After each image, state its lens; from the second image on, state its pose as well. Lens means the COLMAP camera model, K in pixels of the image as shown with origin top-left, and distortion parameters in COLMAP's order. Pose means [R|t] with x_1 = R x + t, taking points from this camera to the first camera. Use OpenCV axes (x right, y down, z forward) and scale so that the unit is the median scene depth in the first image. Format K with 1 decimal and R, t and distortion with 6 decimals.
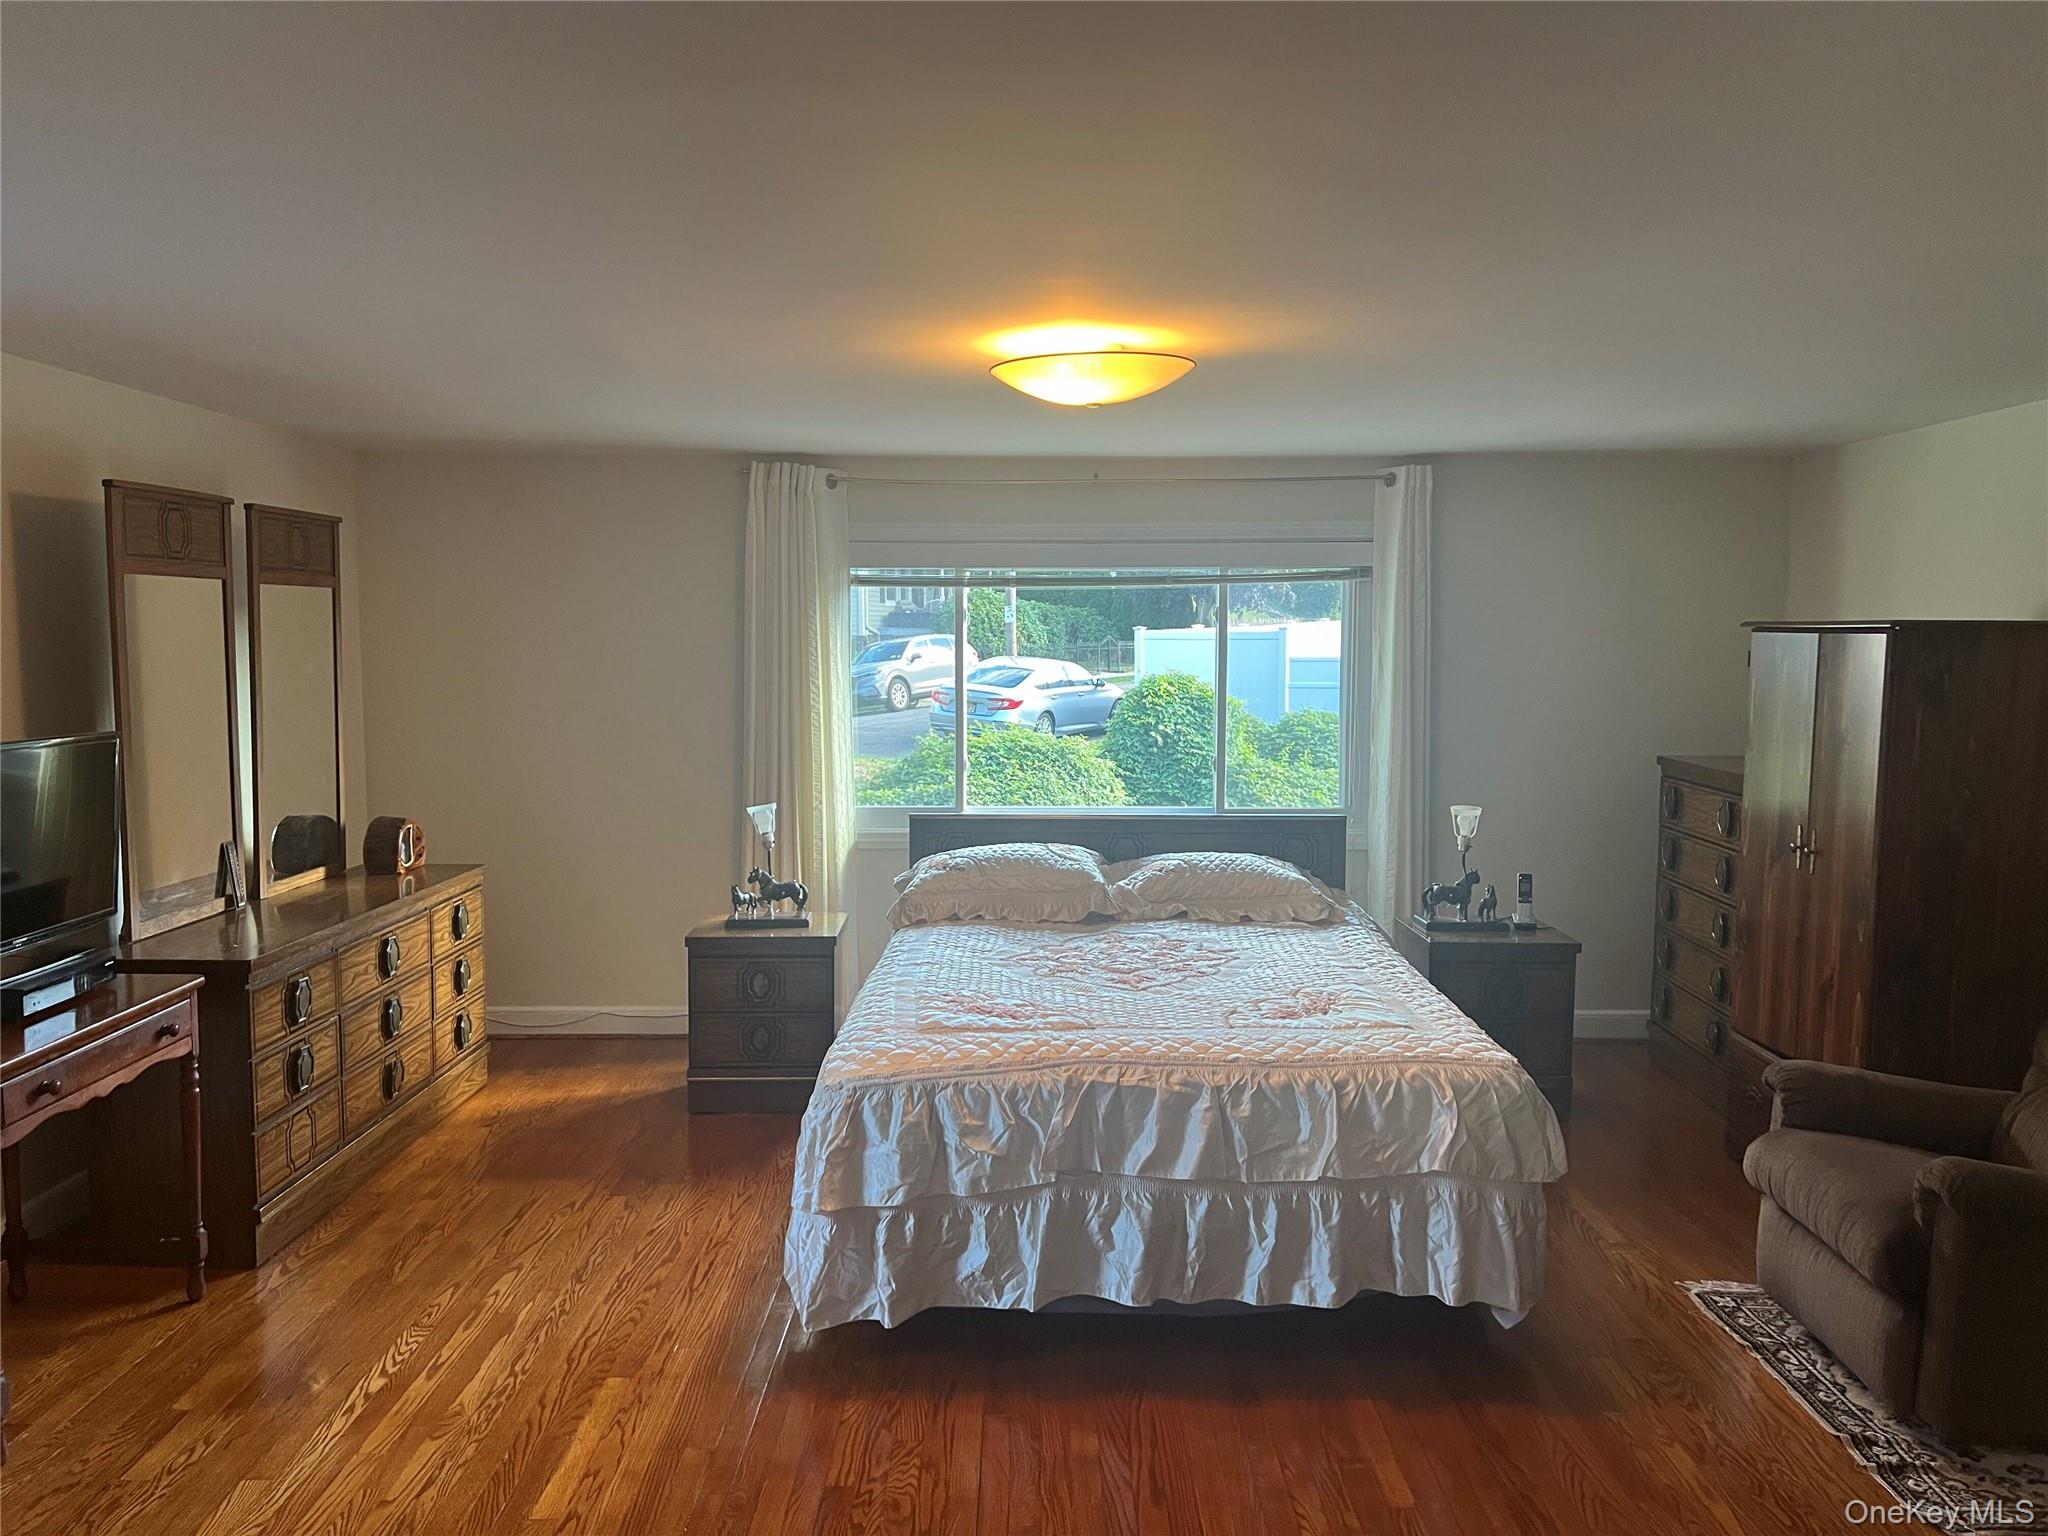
lens RADIAL K [[1552.5, 0, 1015.7], [0, 1552.5, 764.7], [0, 0, 1]] dist [0.082487, -0.078943]
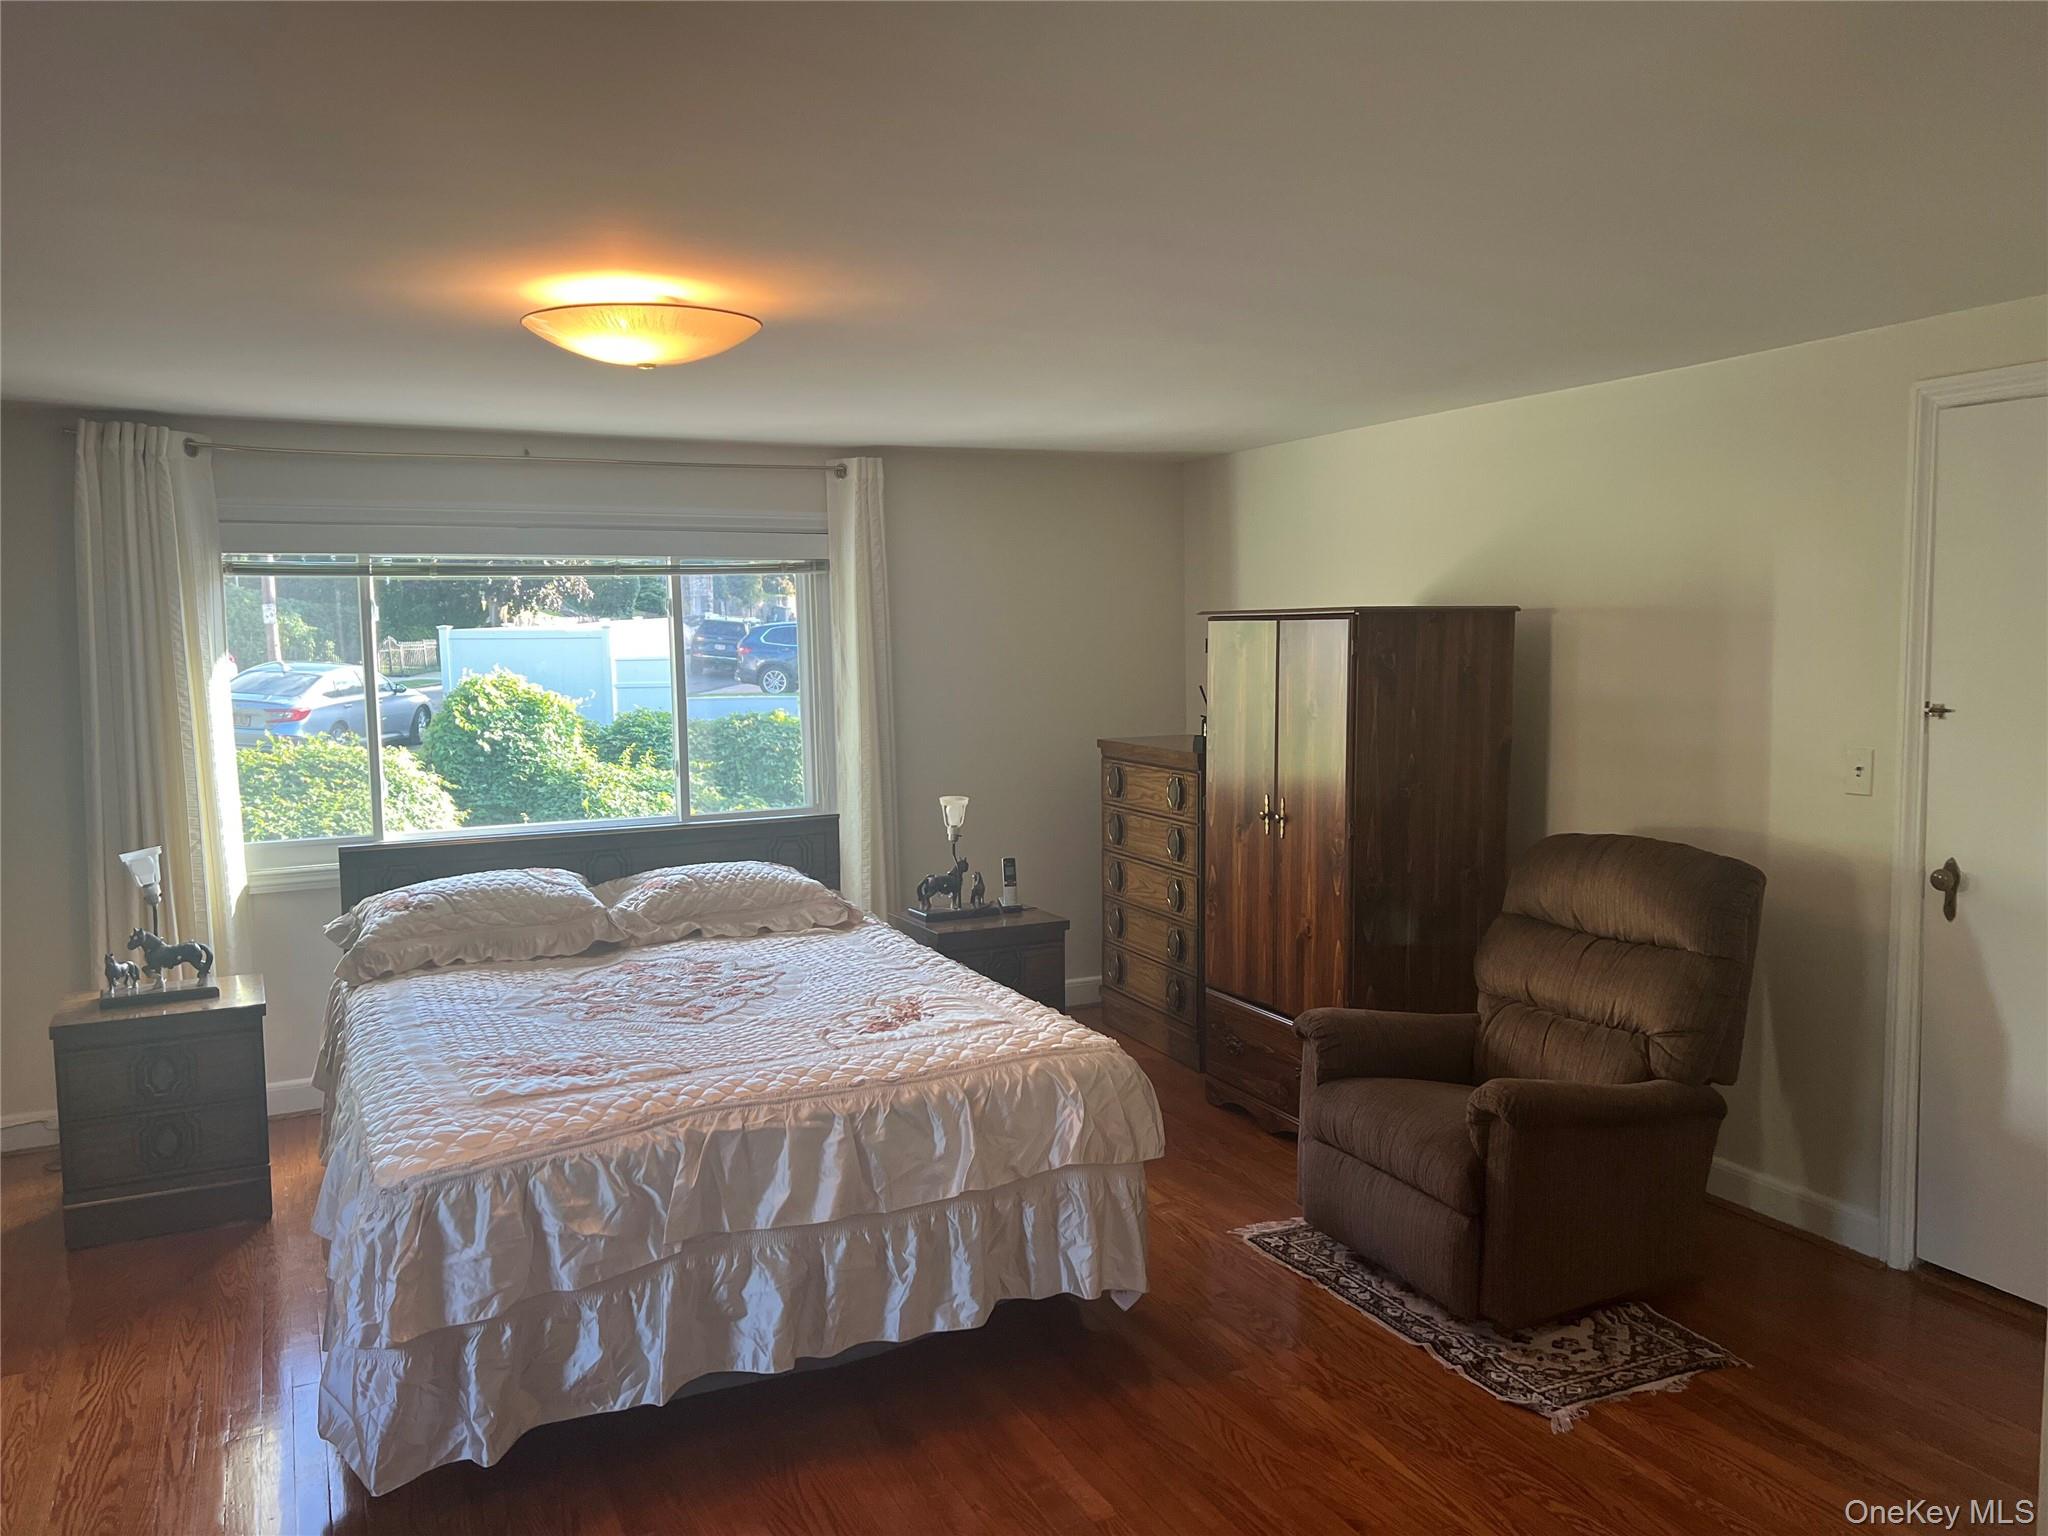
lens RADIAL K [[1552.5, 0, 1011.2], [0, 1552.5, 763.6], [0, 0, 1]] dist [0.082487, -0.078943]
pose [[0.899681, -0.052228, 0.433413, -0.151126], [0.052192, 0.998565, 0.011990, -0.006432], [-0.433417, 0.011834, 0.901116, 0.107398]]
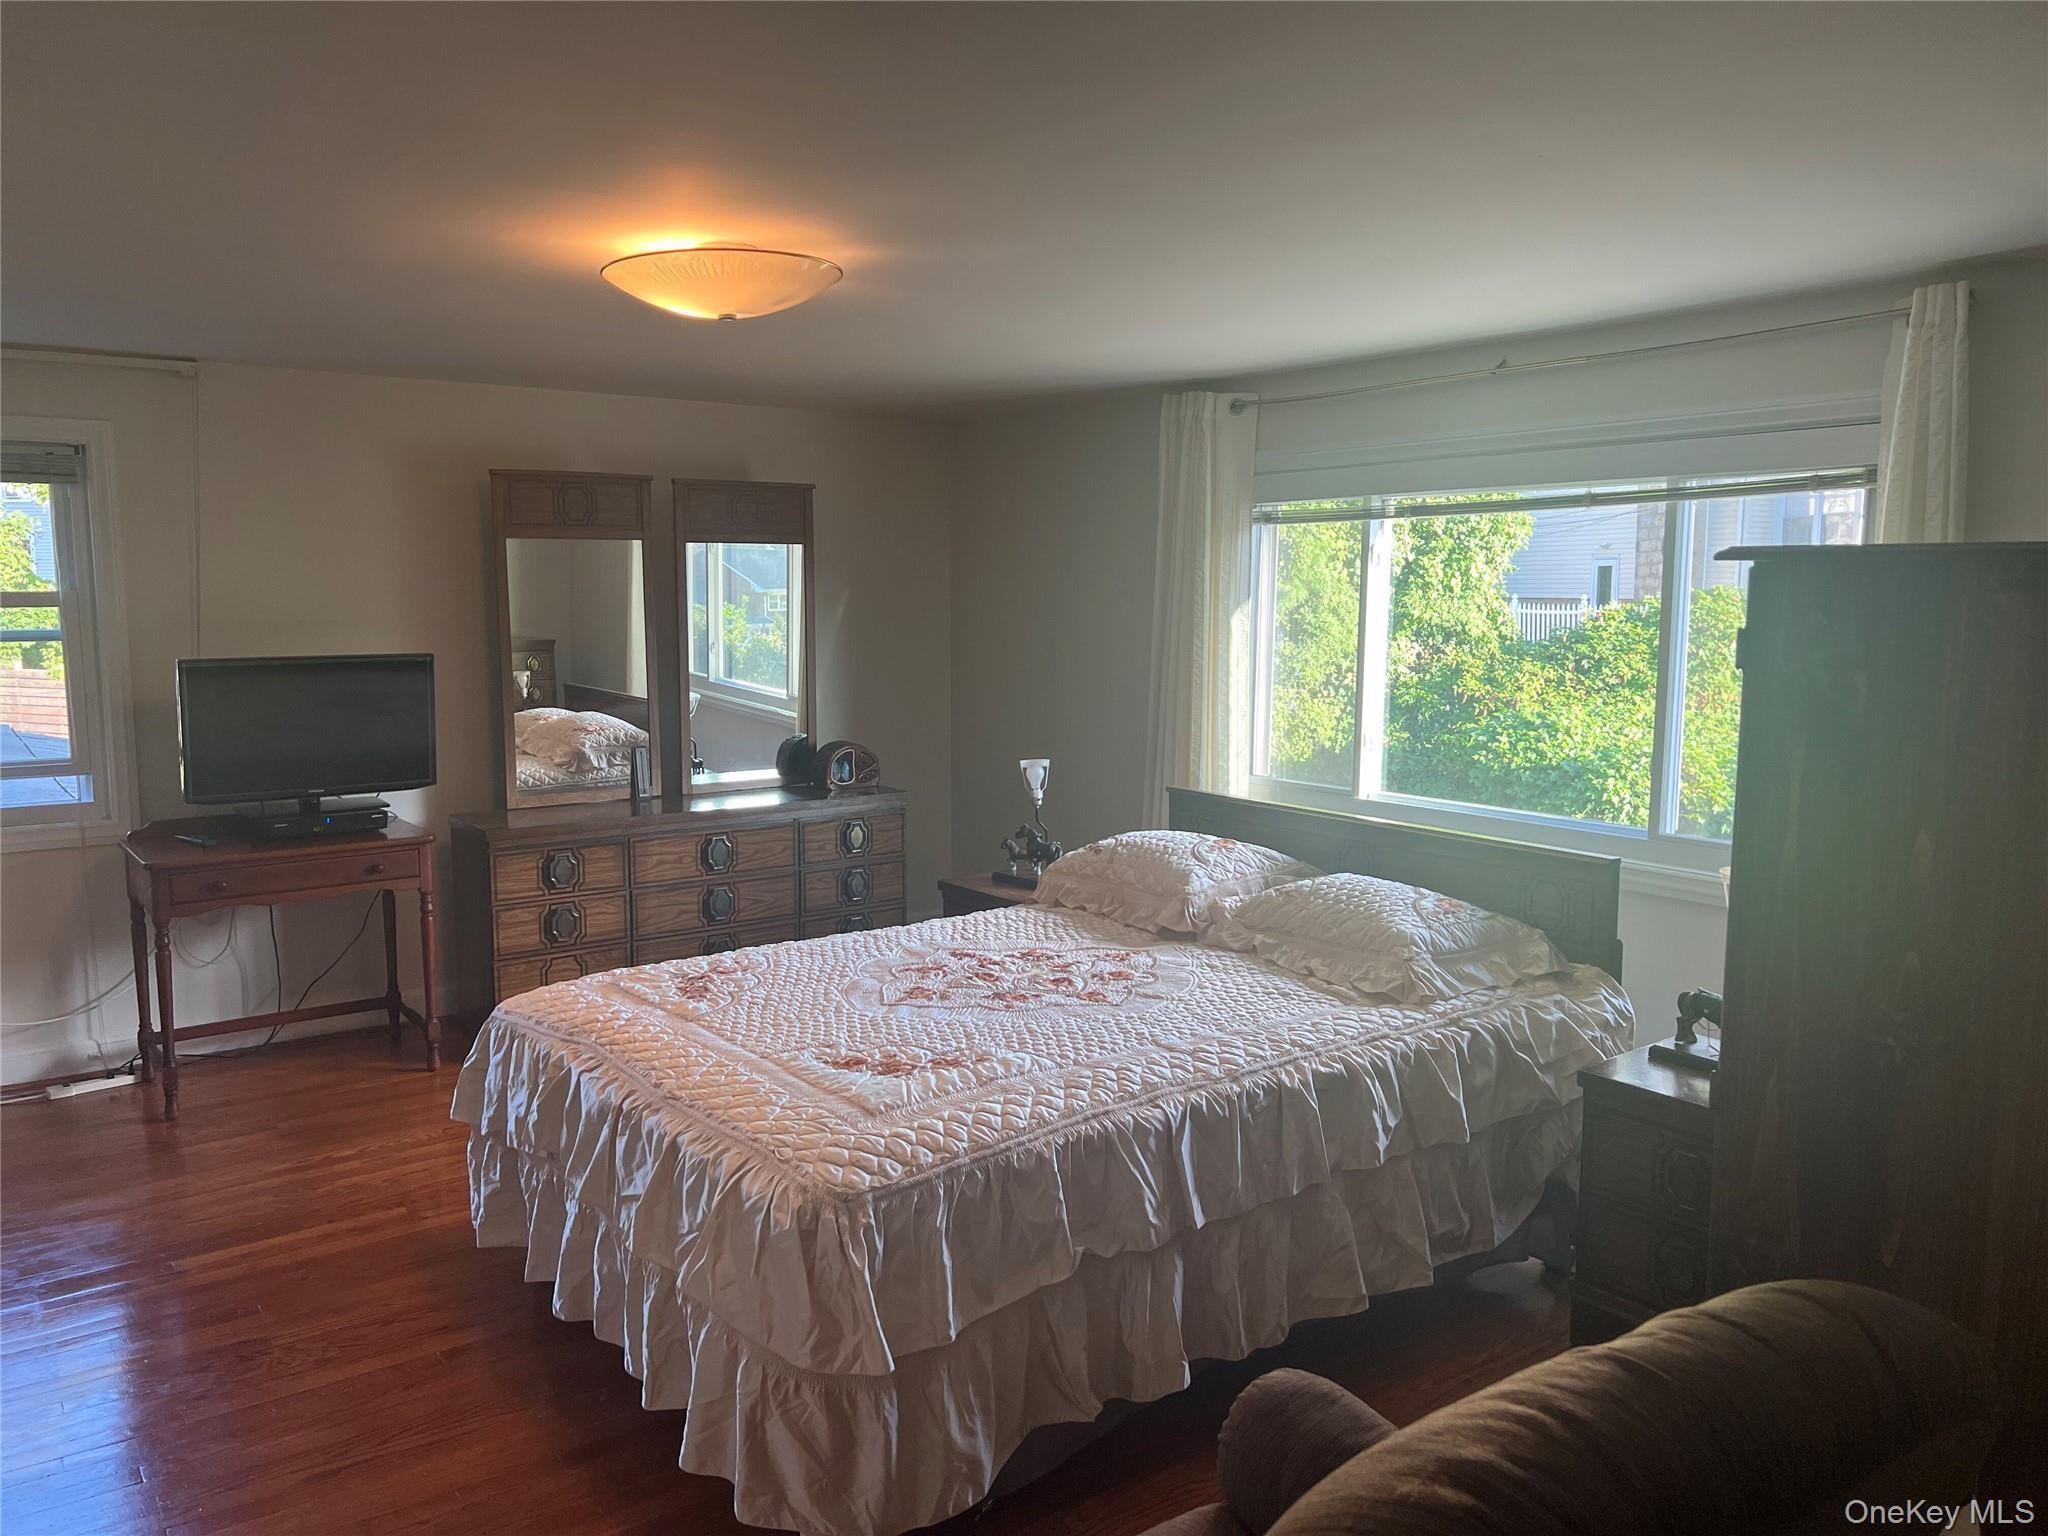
lens RADIAL K [[1552.5, 0, 1019.7], [0, 1552.5, 762.7], [0, 0, 1]] dist [0.082487, -0.078943]
pose [[0.590877, 0.092458, -0.801446, 0.820145], [-0.064232, 0.995649, 0.067506, -0.049696], [0.804201, 0.011591, 0.594245, 0.574634]]
